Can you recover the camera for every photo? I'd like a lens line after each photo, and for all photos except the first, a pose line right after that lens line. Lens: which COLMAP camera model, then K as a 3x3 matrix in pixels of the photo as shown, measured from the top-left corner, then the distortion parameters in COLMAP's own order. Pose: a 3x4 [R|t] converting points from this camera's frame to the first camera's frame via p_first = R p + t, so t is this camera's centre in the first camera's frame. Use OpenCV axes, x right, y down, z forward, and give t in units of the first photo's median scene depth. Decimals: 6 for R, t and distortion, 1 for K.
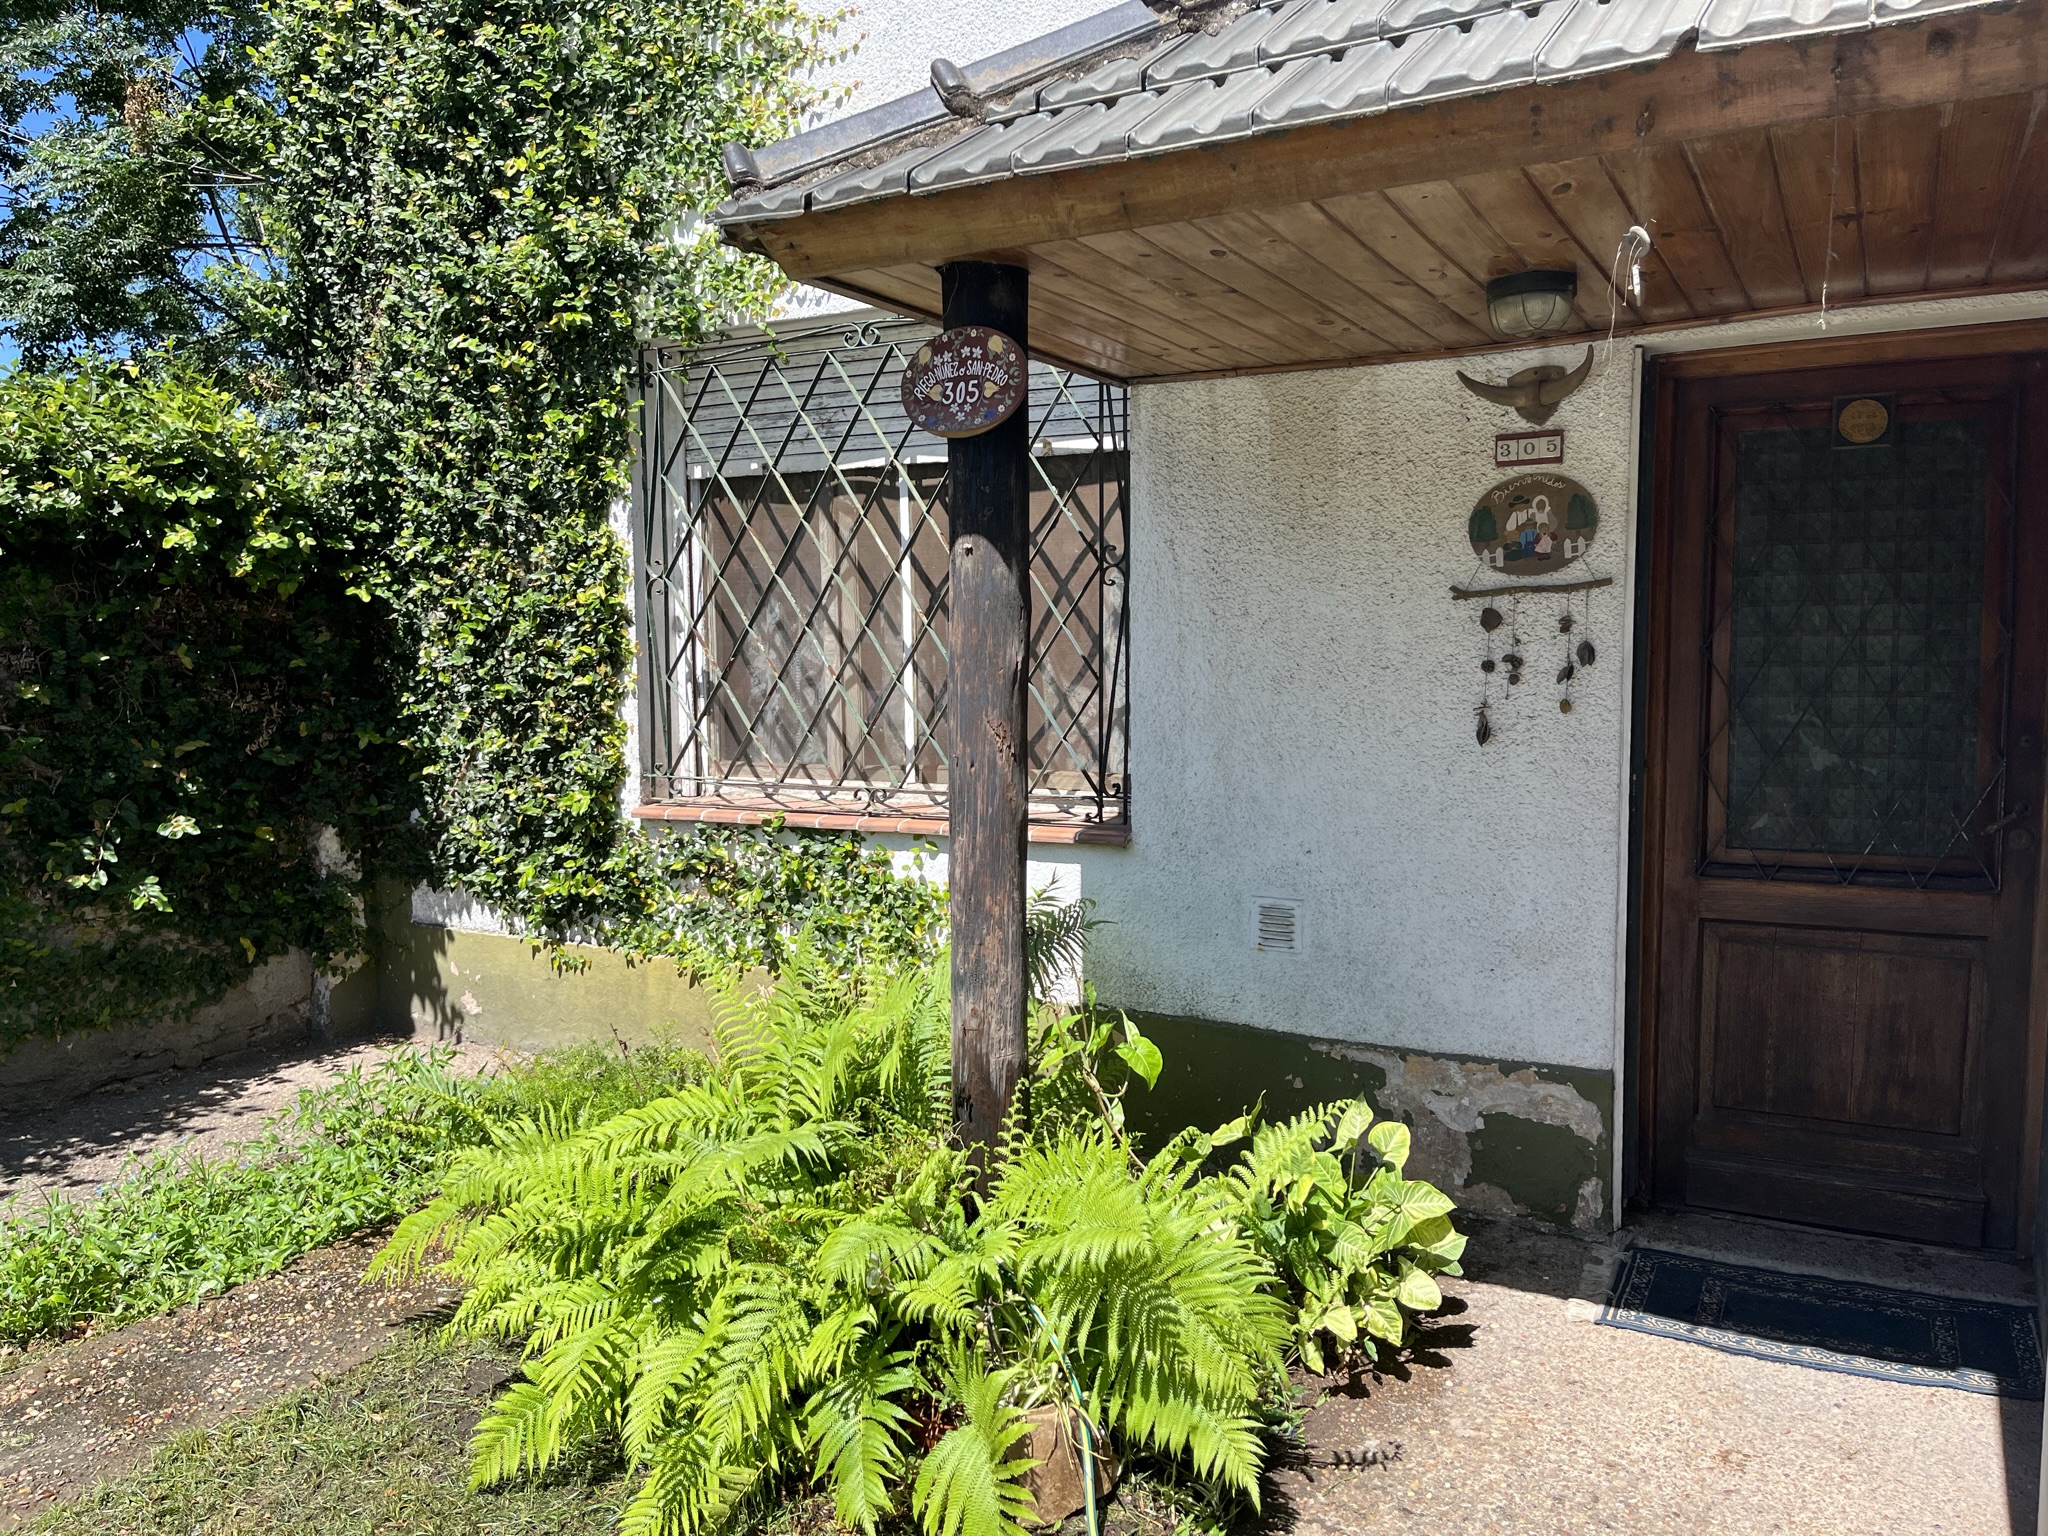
lens RADIAL K [[1570.6, 0, 1026.0], [0, 1570.6, 773.8], [0, 0, 1]] dist [0.054725, -0.073291]
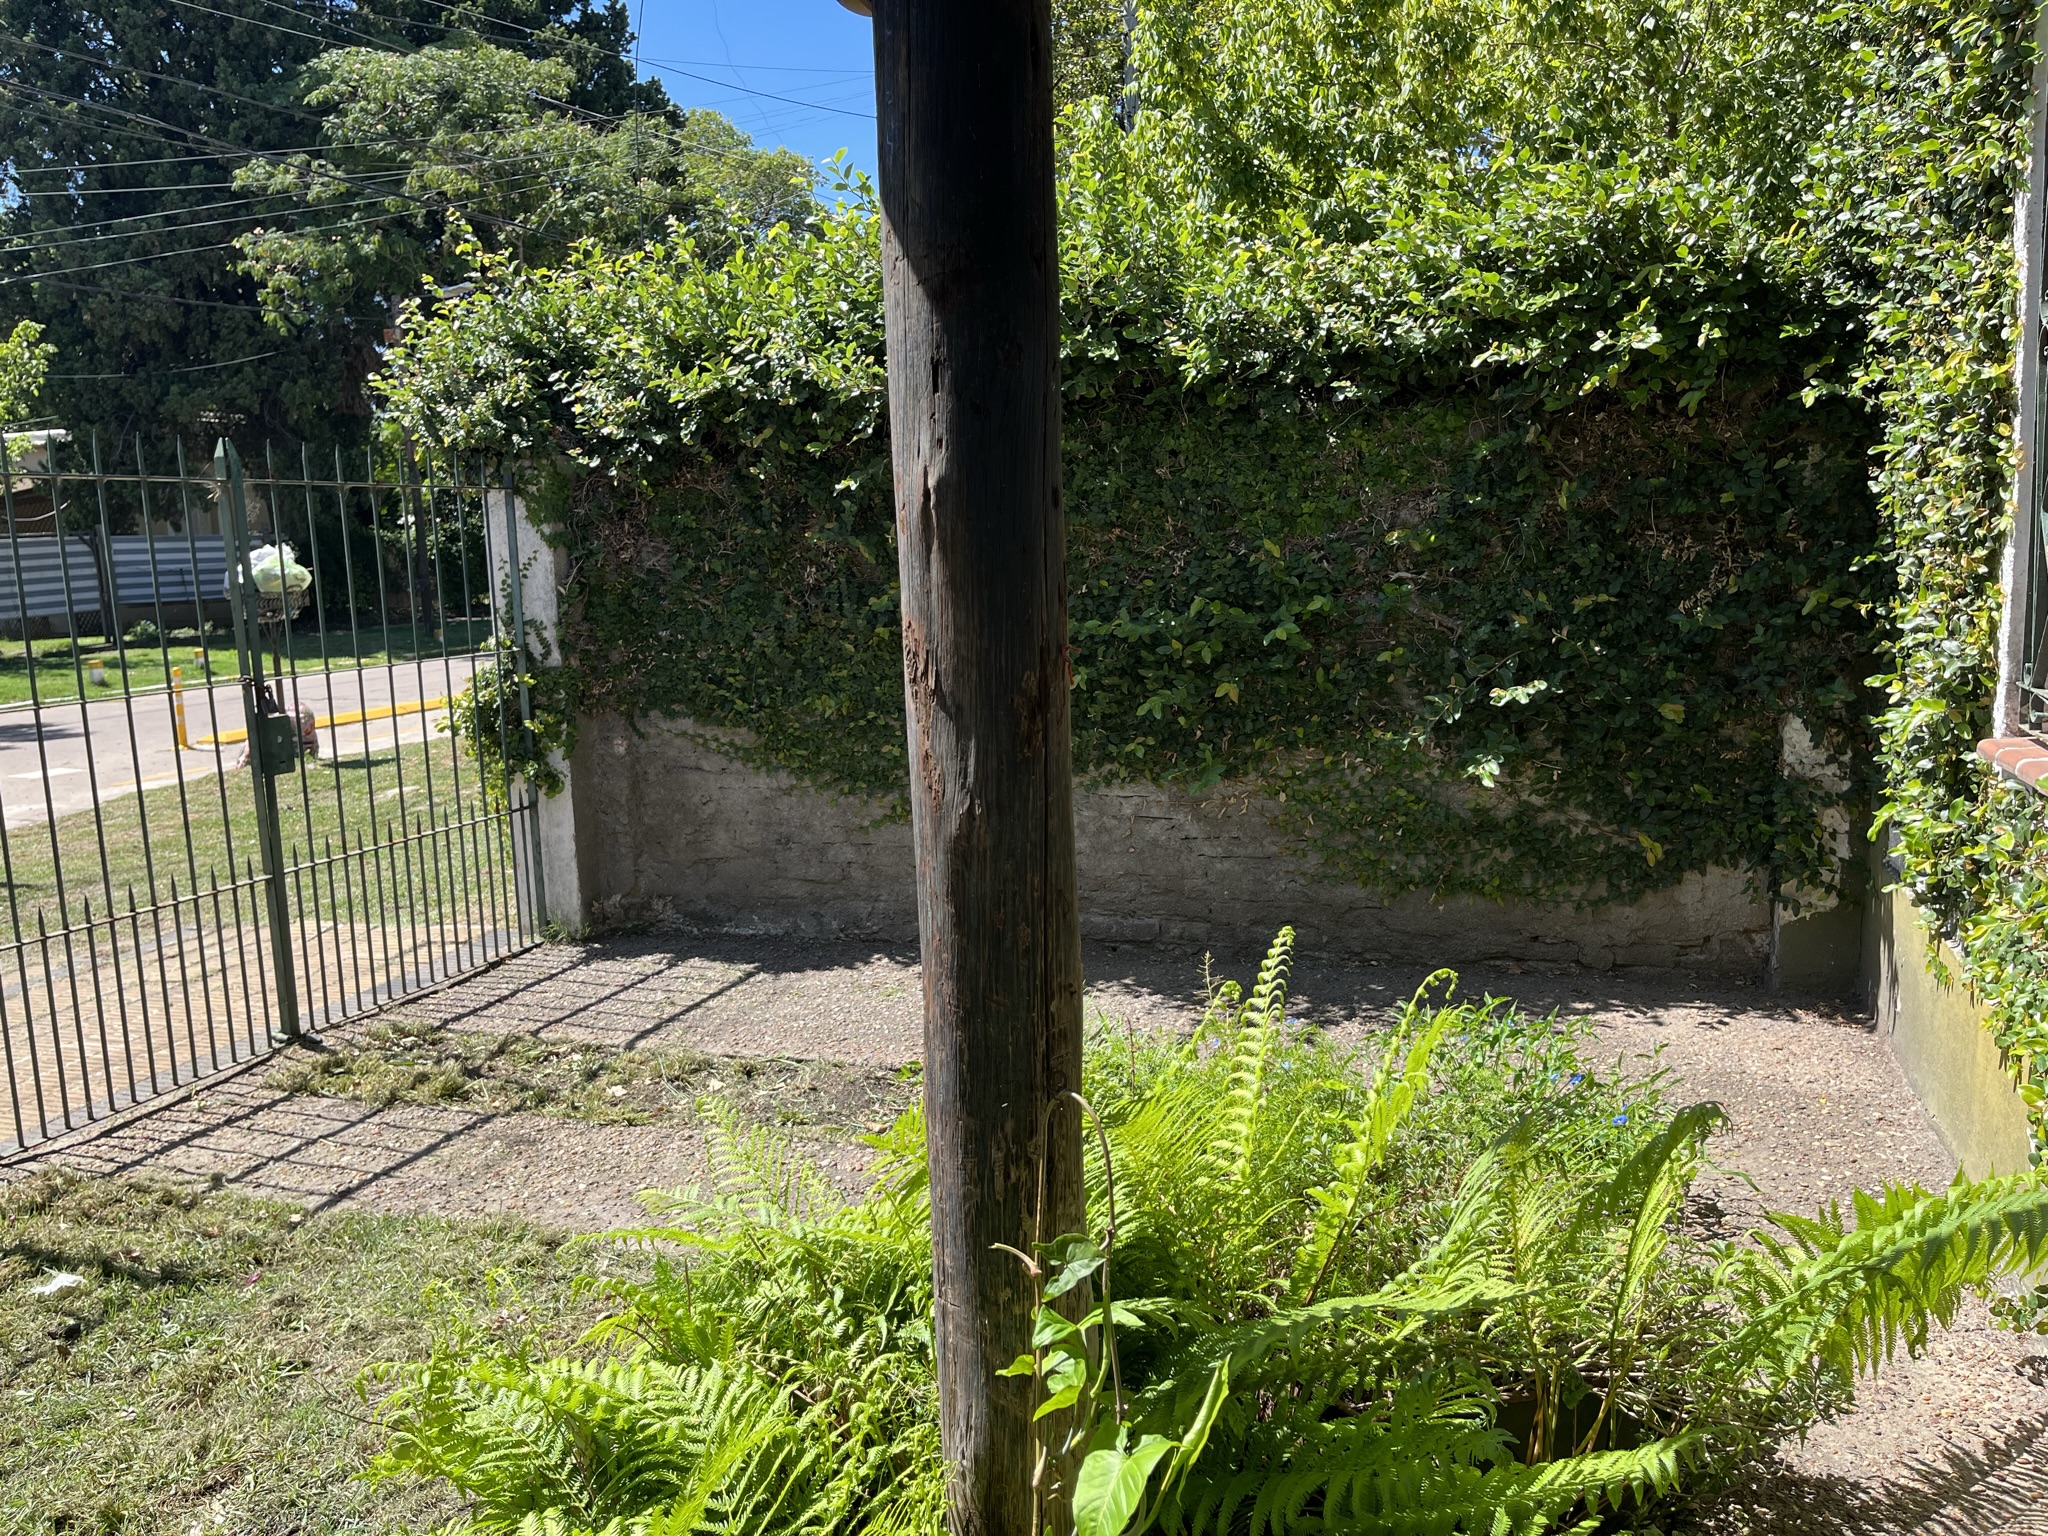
lens RADIAL K [[1570.6, 0, 1026.0], [0, 1570.6, 773.8], [0, 0, 1]] dist [0.054725, -0.073291]
pose [[0.160586, 0.159420, -0.974062, 0.247516], [-0.044253, 0.987041, 0.154248, -0.040031], [0.986029, 0.018335, 0.165560, 0.556617]]
